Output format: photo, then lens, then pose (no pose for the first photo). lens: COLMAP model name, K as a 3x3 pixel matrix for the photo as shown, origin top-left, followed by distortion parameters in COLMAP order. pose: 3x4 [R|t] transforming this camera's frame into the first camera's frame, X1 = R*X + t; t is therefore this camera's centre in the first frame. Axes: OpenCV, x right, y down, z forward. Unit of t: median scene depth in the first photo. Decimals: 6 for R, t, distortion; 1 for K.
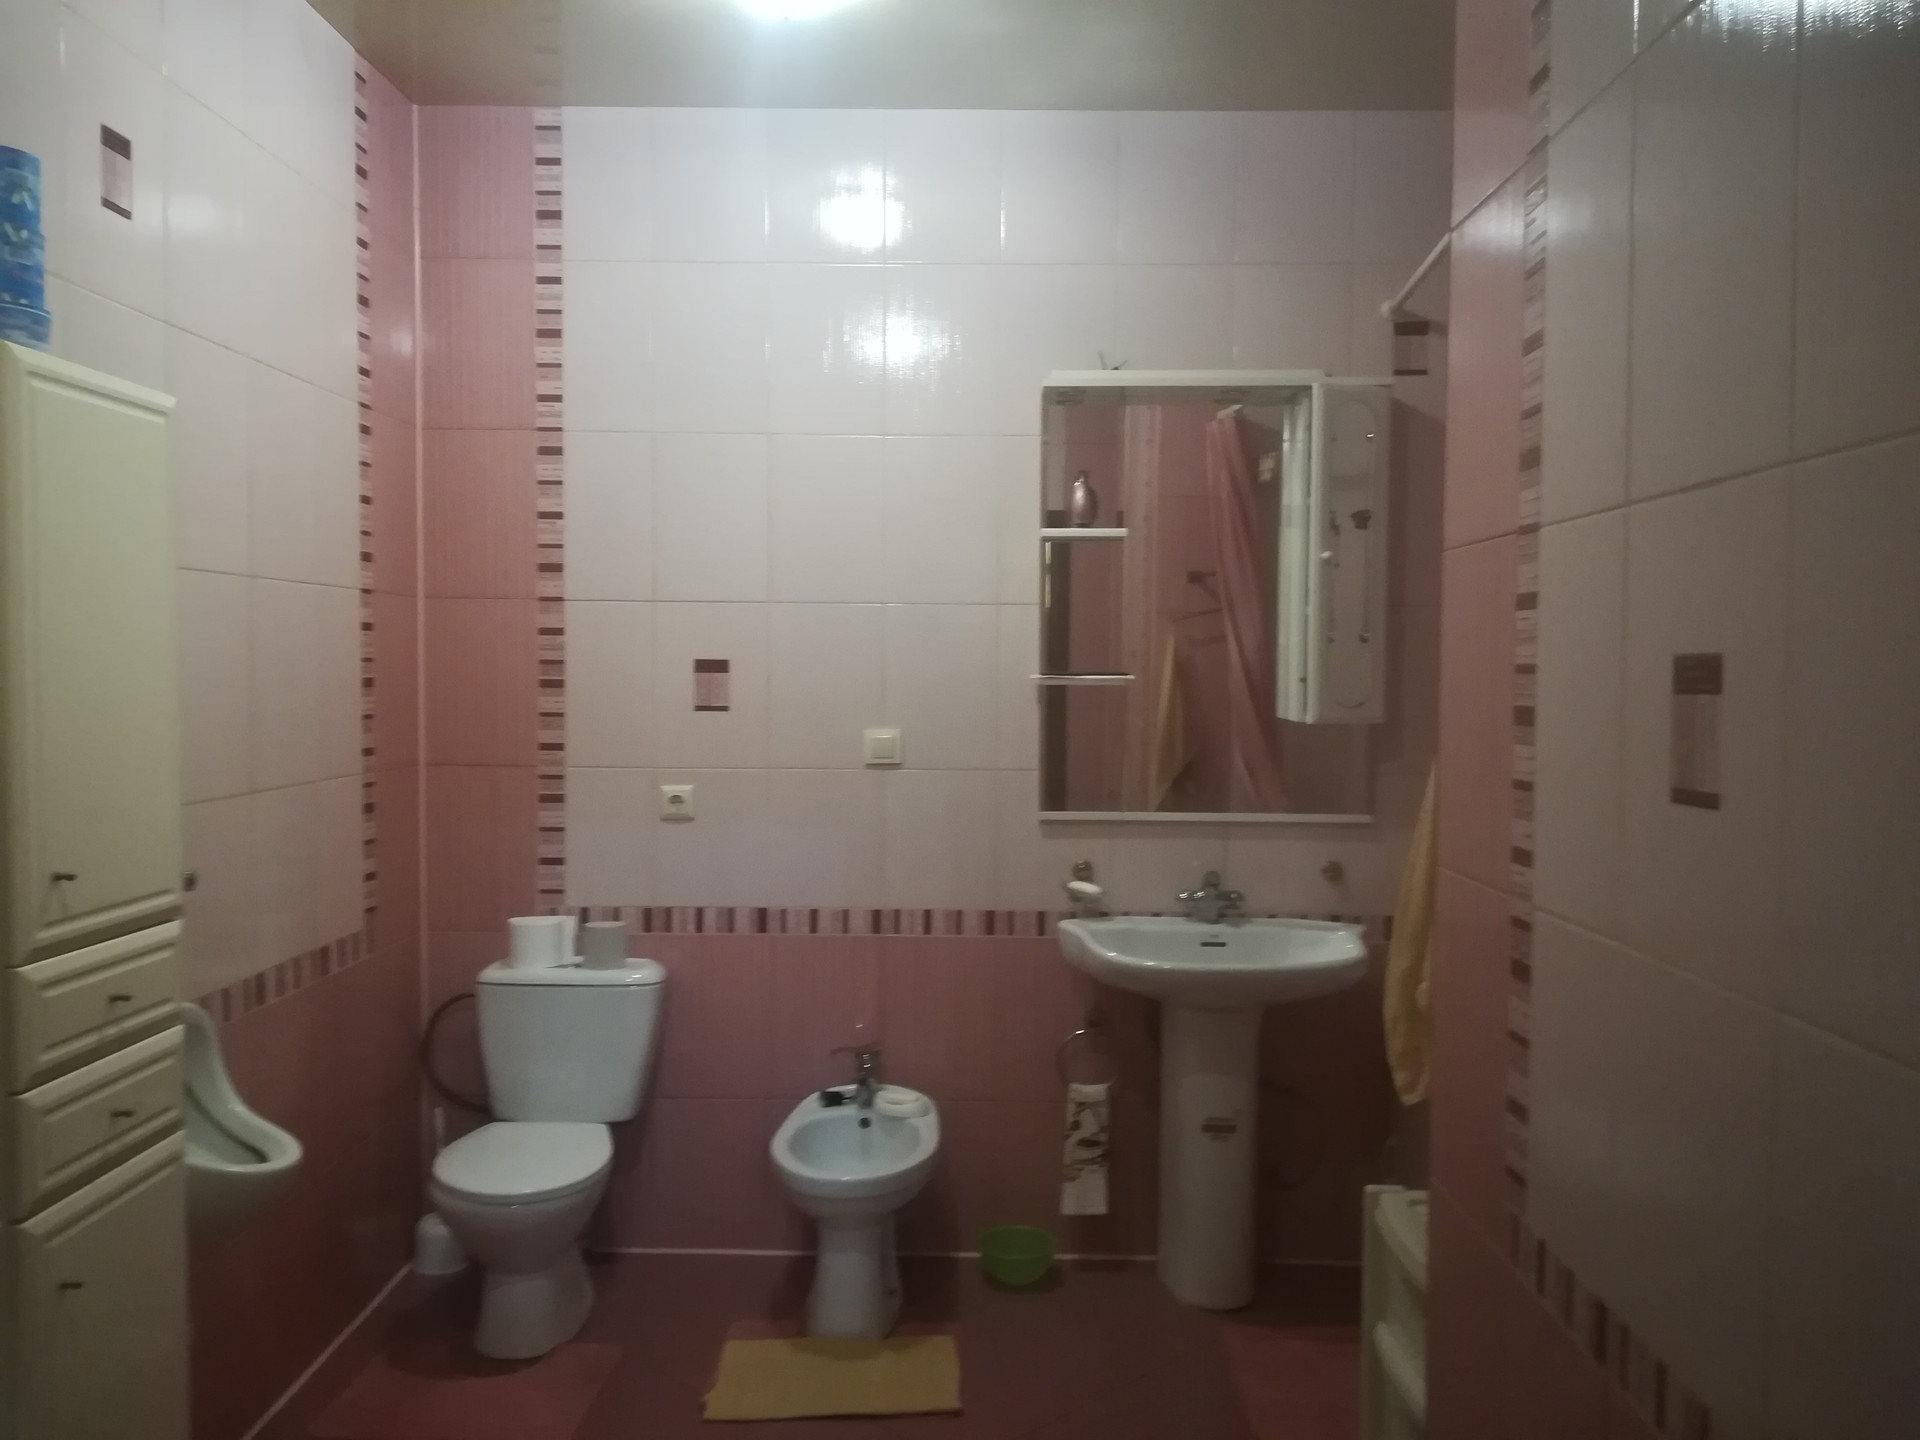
lens RADIAL K [[1495.2, 0, 960.0], [0, 1495.2, 720.0], [0, 0, 1]] dist [0.048650, -0.068382]
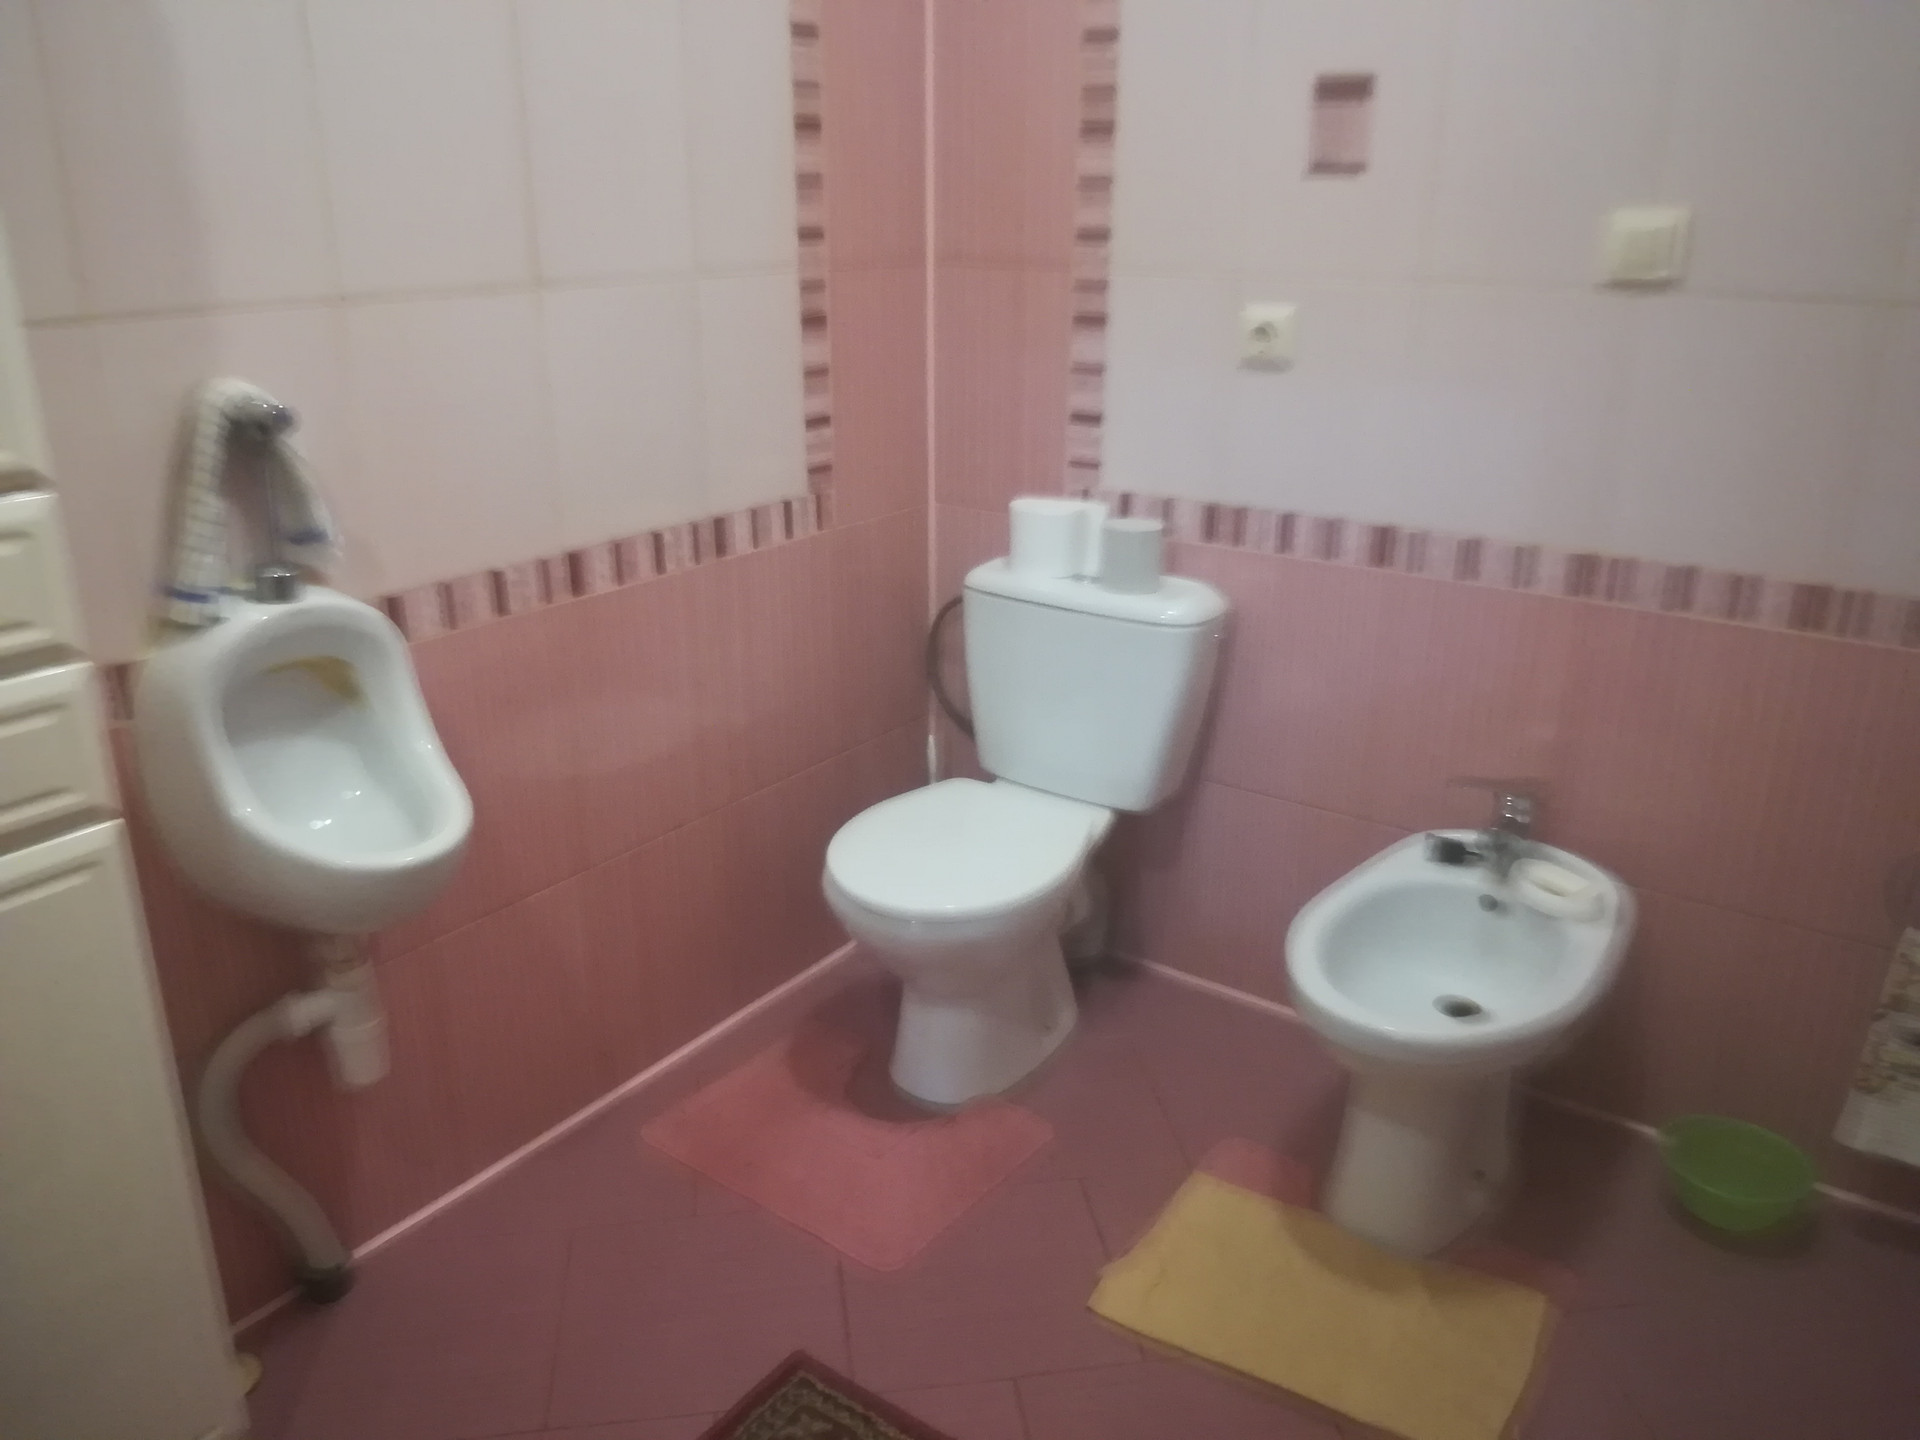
lens RADIAL K [[1506.9, 0, 958.1], [0, 1506.9, 755.2], [0, 0, 1]] dist [0.002460, -0.002299]
pose [[0.819248, 0.201327, -0.536936, 0.070538], [-0.016176, 0.944084, 0.329308, 0.016338], [0.573212, -0.261100, 0.776695, 0.411724]]
